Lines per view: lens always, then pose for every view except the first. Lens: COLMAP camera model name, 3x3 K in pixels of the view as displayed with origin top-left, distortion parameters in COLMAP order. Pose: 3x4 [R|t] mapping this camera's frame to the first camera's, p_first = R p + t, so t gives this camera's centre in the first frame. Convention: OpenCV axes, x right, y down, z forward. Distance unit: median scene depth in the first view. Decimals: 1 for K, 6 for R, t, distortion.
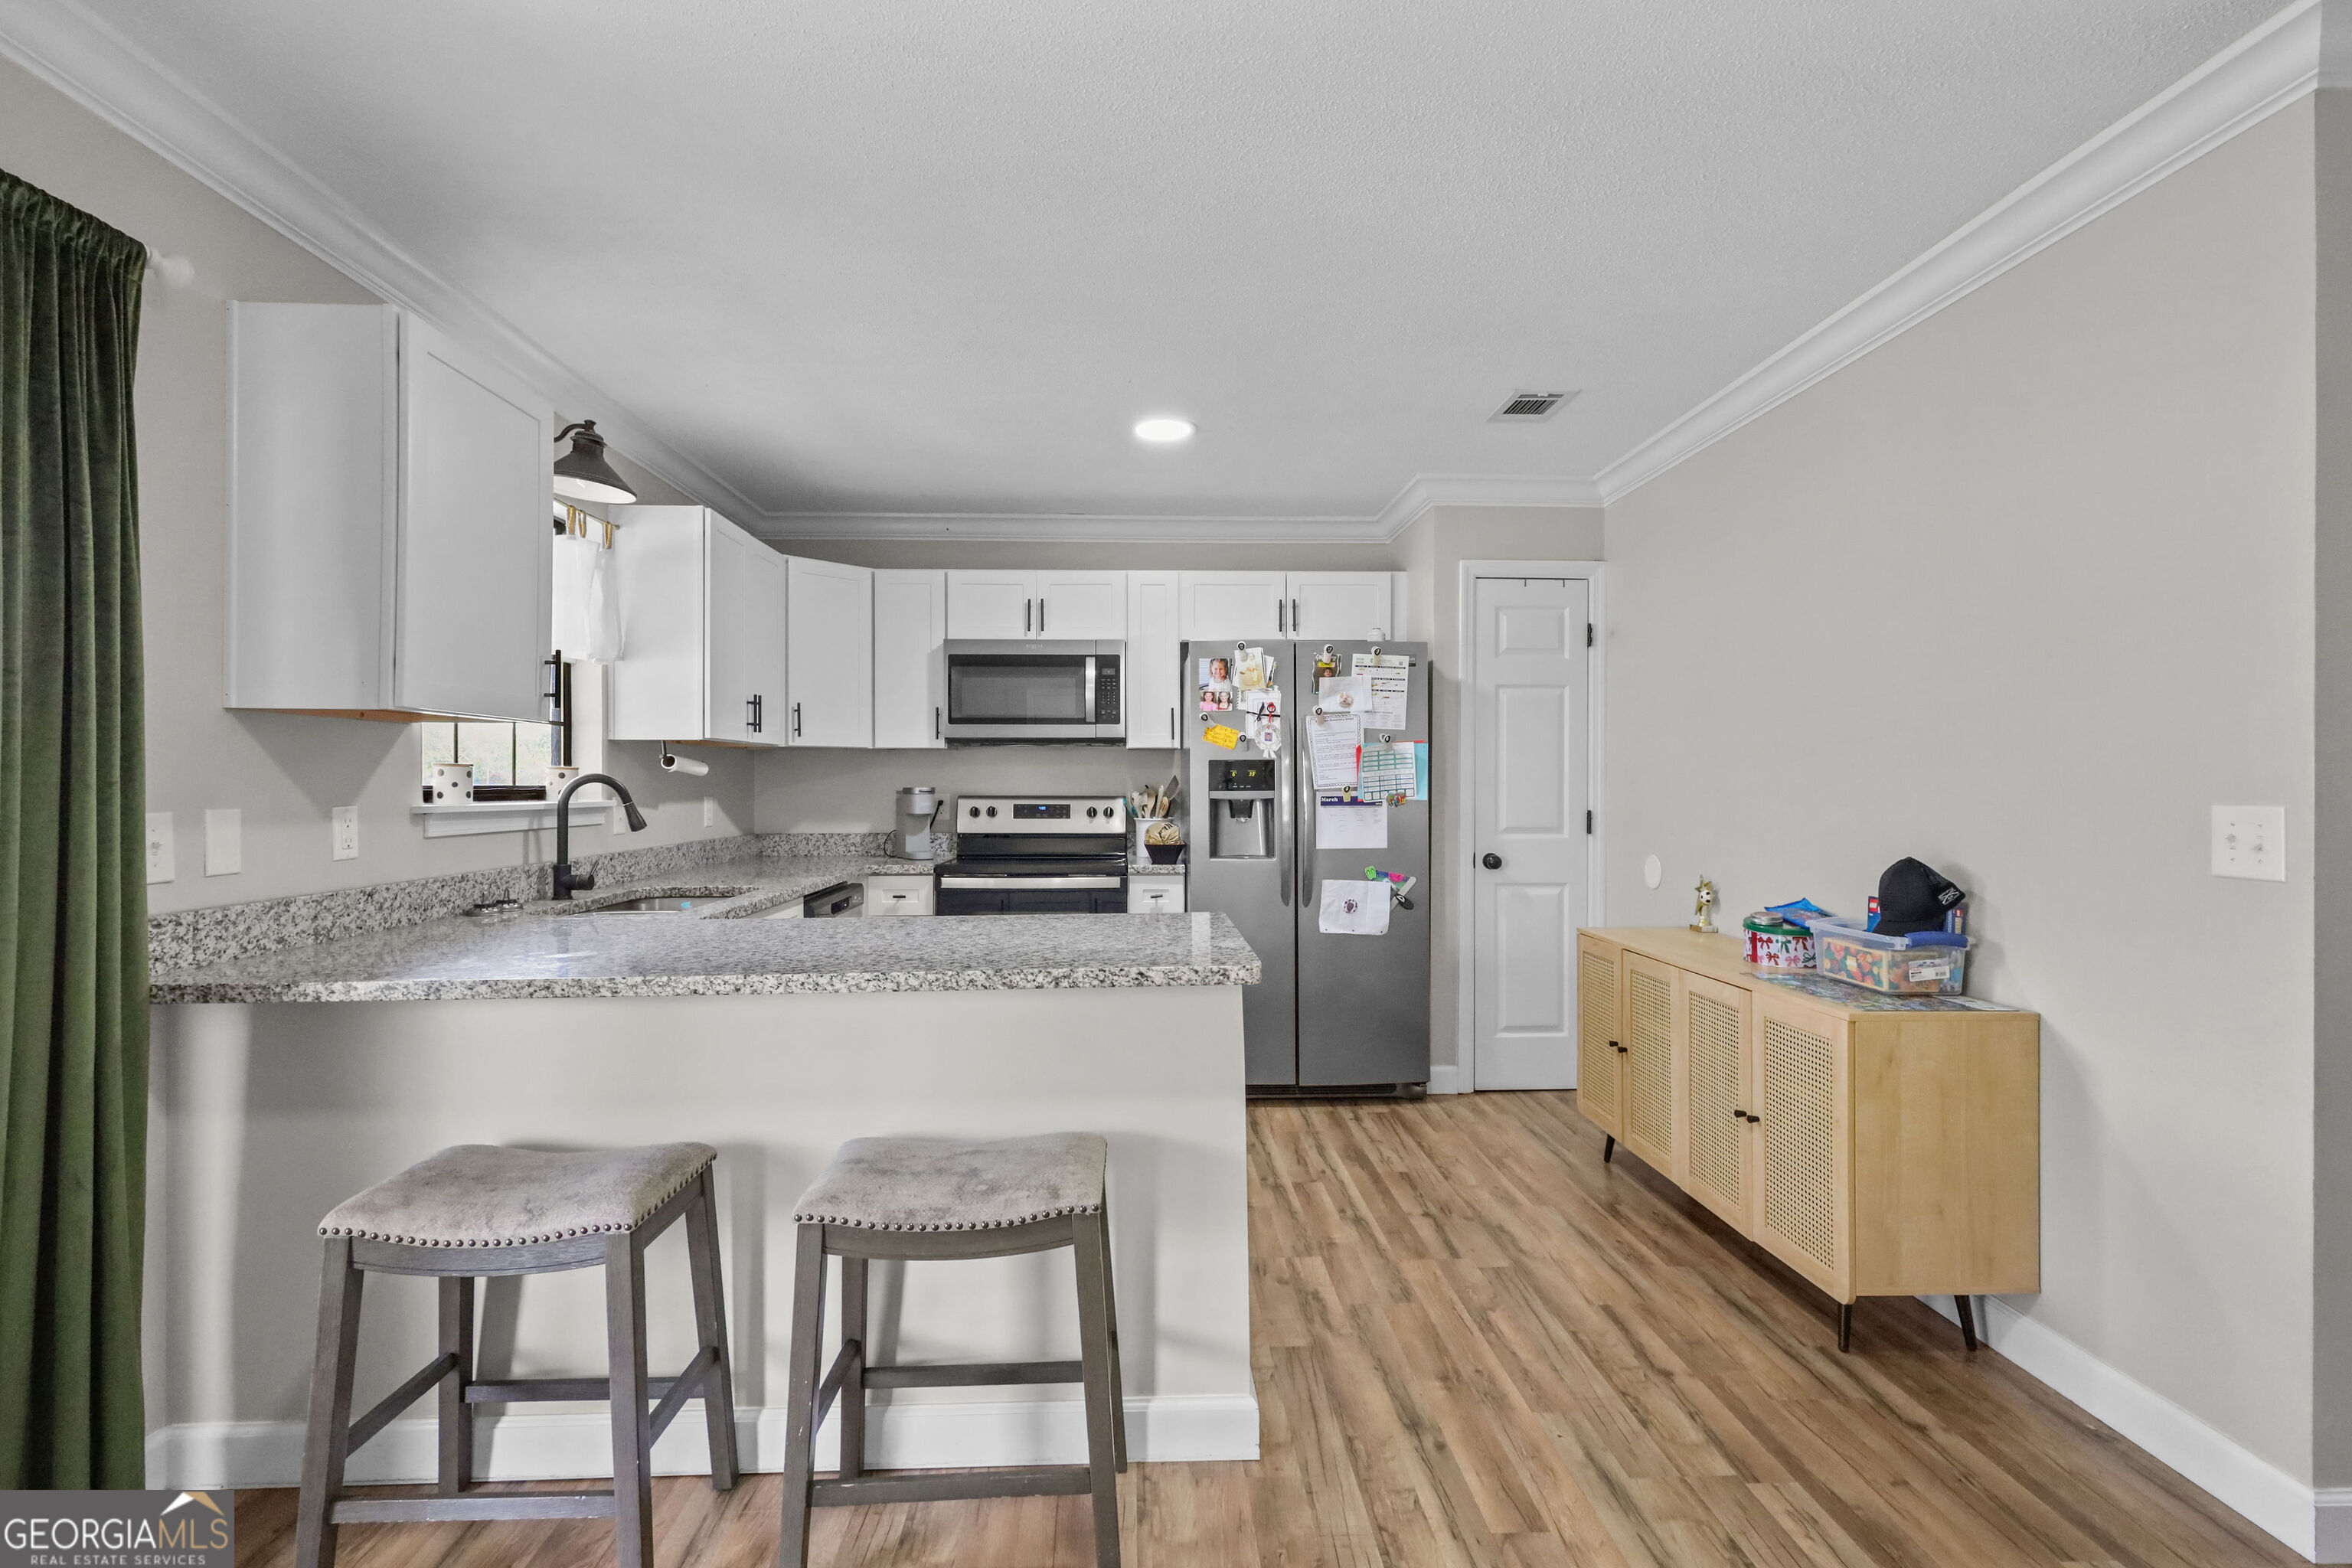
lens RADIAL K [[1087.3, 0, 1176.0], [0, 1087.3, 784.0], [0, 0, 1]] dist [0.000856, -0.000261]
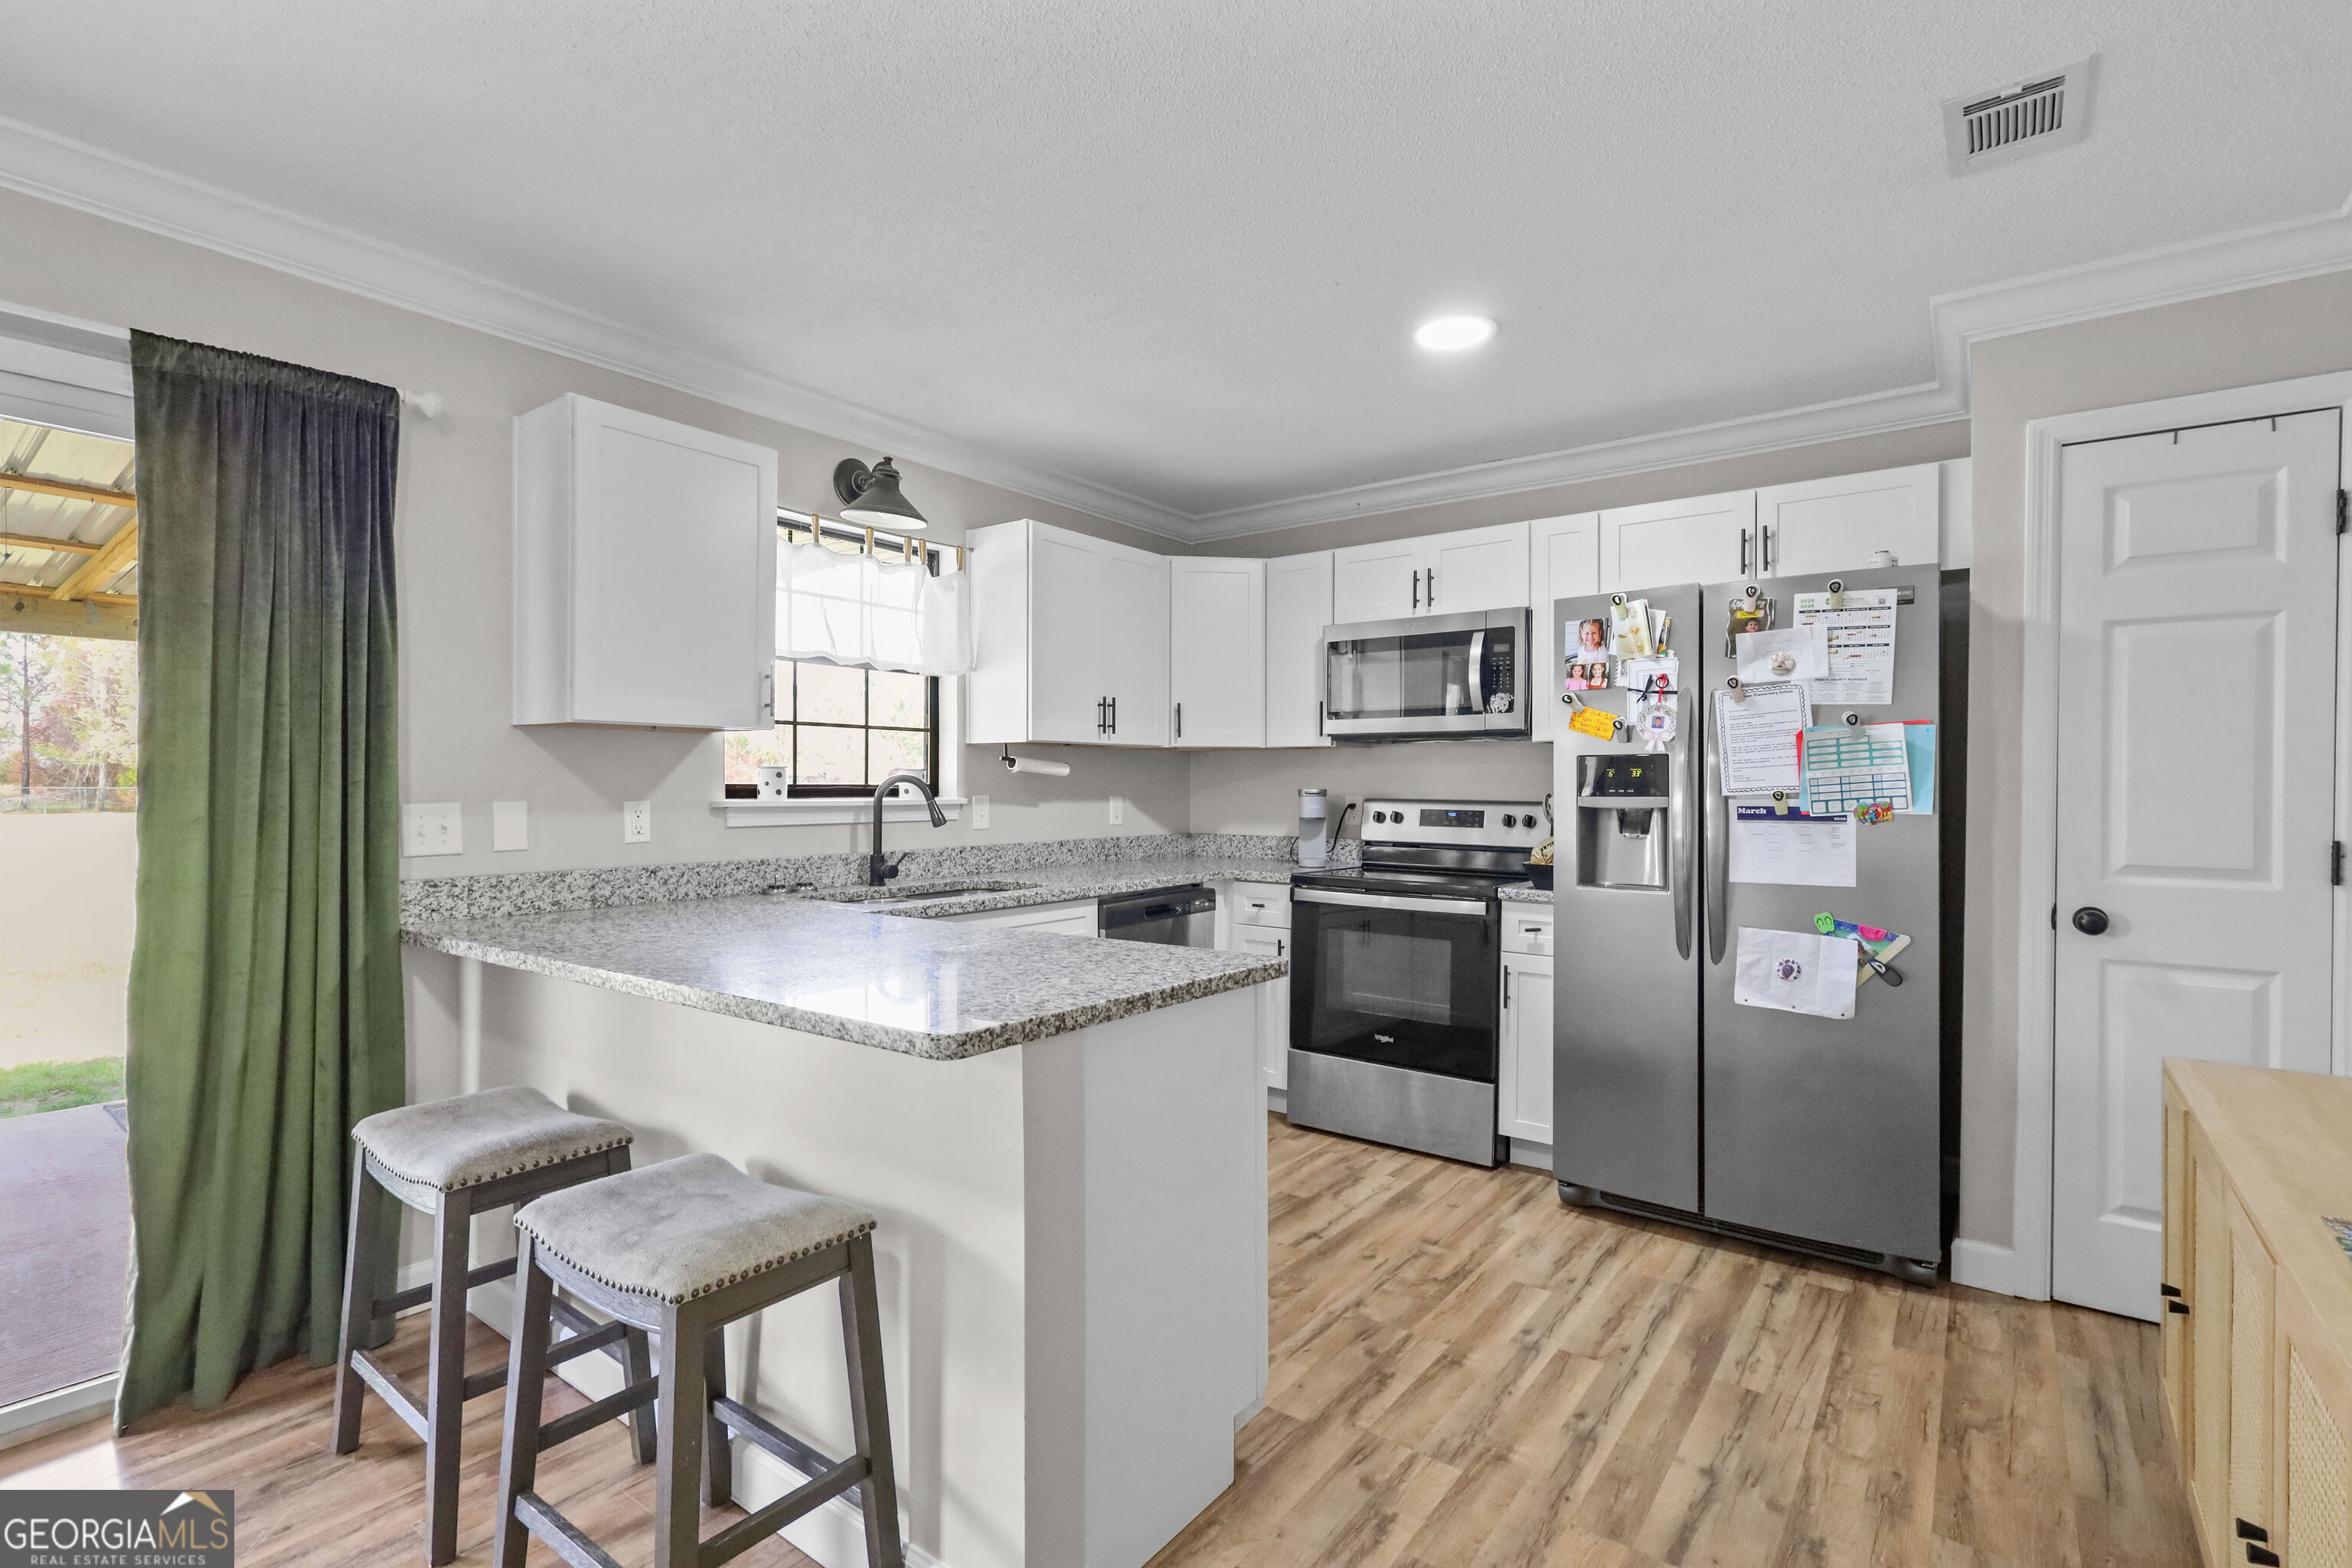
lens RADIAL K [[1088.3, 0, 1174.7], [0, 1088.3, 789.3], [0, 0, 1]] dist [0.000678, 0.000251]
pose [[0.774577, 0.007284, -0.632438, 0.292494], [-0.004715, 0.999972, 0.005742, -0.001536], [0.632462, -0.001466, 0.774590, 0.238030]]
